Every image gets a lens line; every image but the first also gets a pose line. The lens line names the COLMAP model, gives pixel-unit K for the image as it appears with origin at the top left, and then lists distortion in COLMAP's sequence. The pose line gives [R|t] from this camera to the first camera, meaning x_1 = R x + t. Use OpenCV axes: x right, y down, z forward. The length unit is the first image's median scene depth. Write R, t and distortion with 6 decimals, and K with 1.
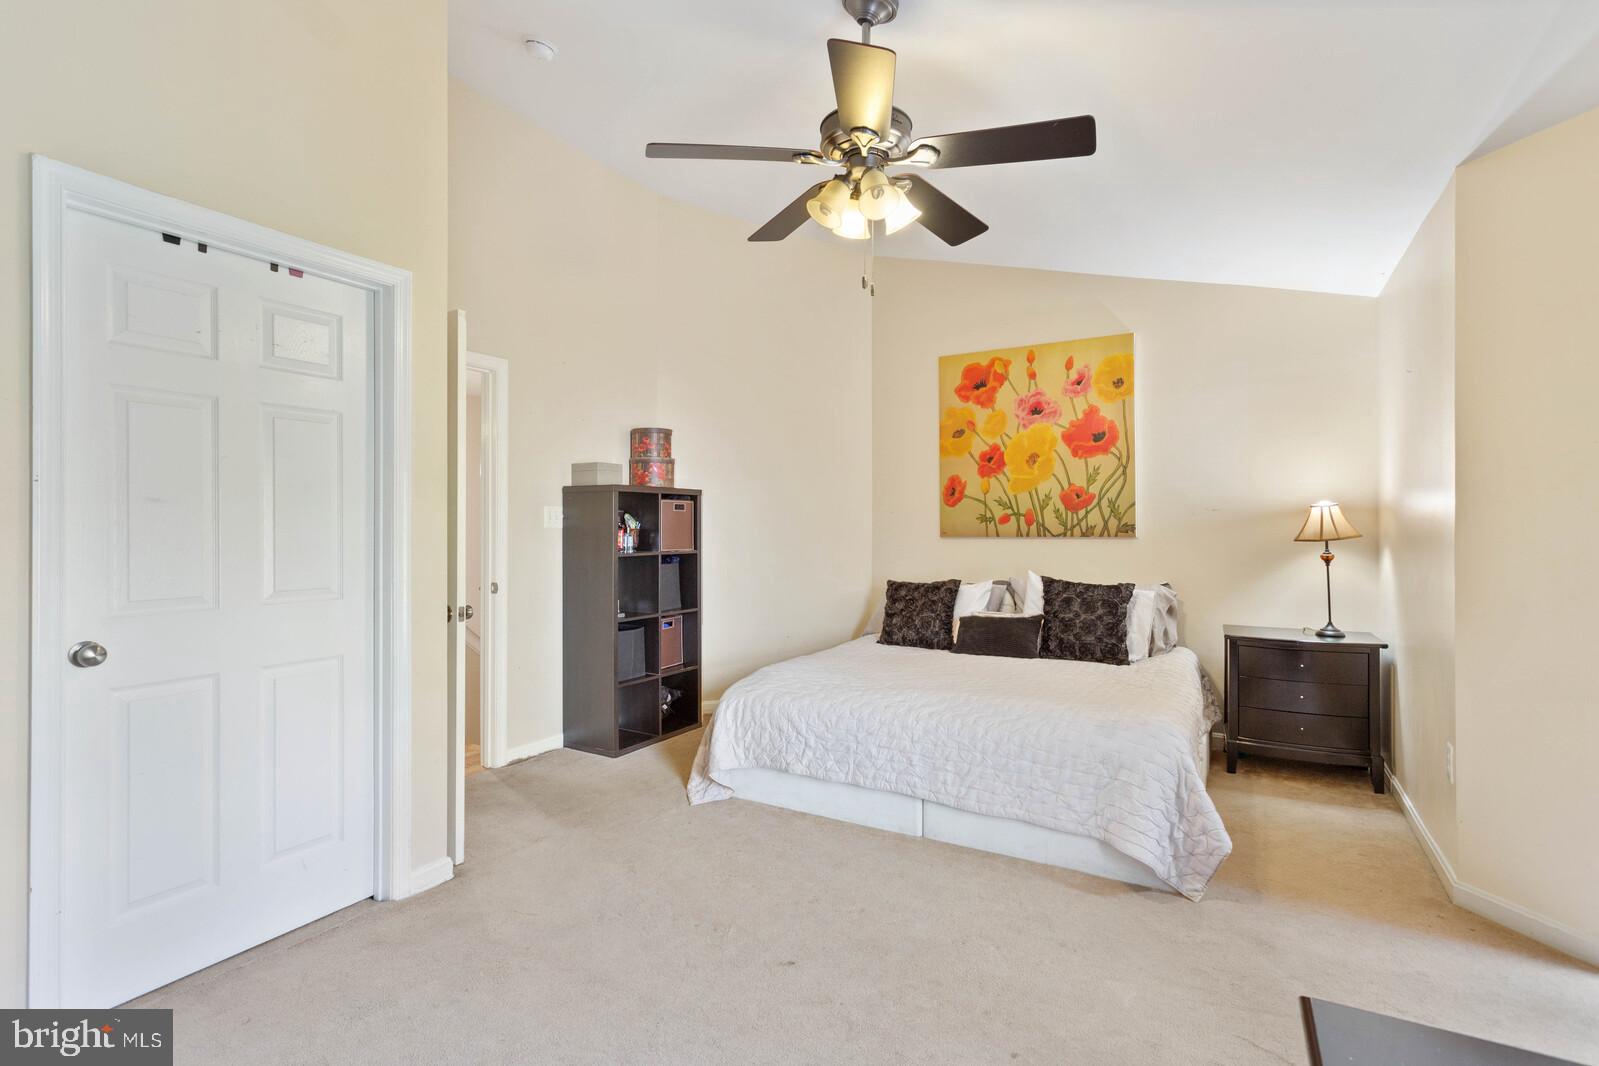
lens RADIAL K [[766.9, 0, 797.3], [0, 766.9, 526.3], [0, 0, 1]] dist [0.003326, 0.001009]
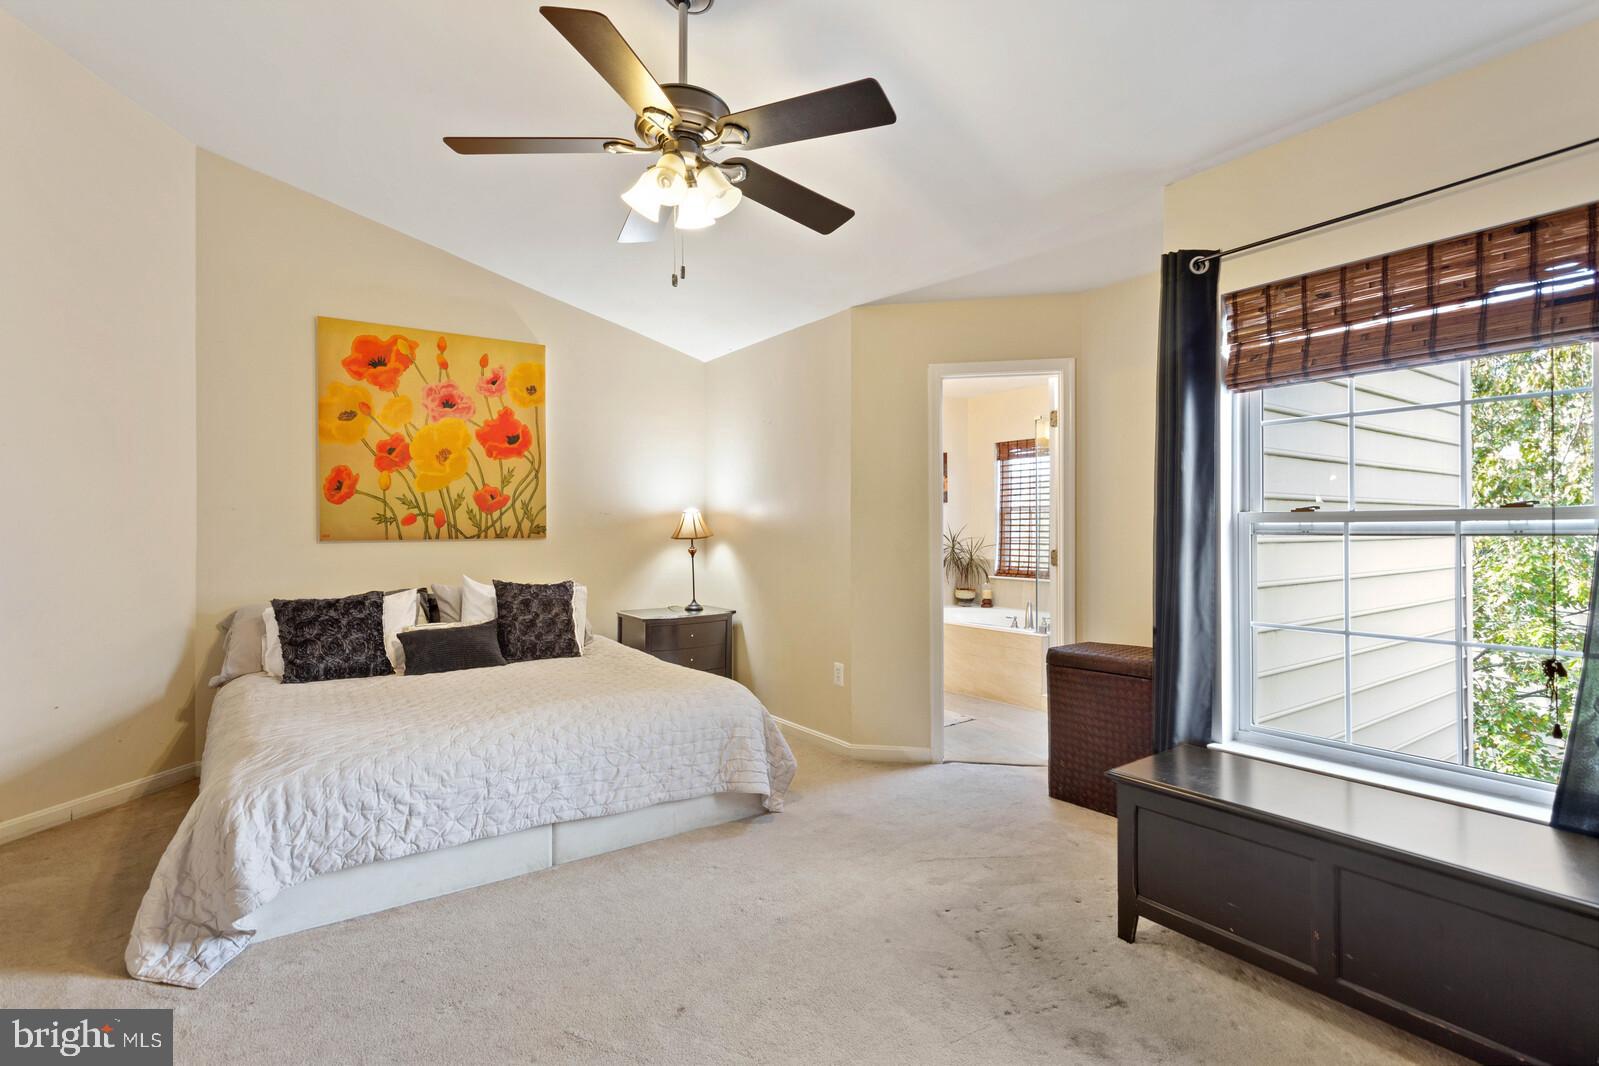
lens RADIAL K [[766.9, 0, 797.3], [0, 766.9, 526.3], [0, 0, 1]] dist [0.003326, 0.001009]
pose [[0.419707, 0.002297, 0.907657, -0.367369], [0.000957, 0.999995, -0.002973, 0.001344], [-0.907659, 0.002116, 0.419702, 0.233076]]
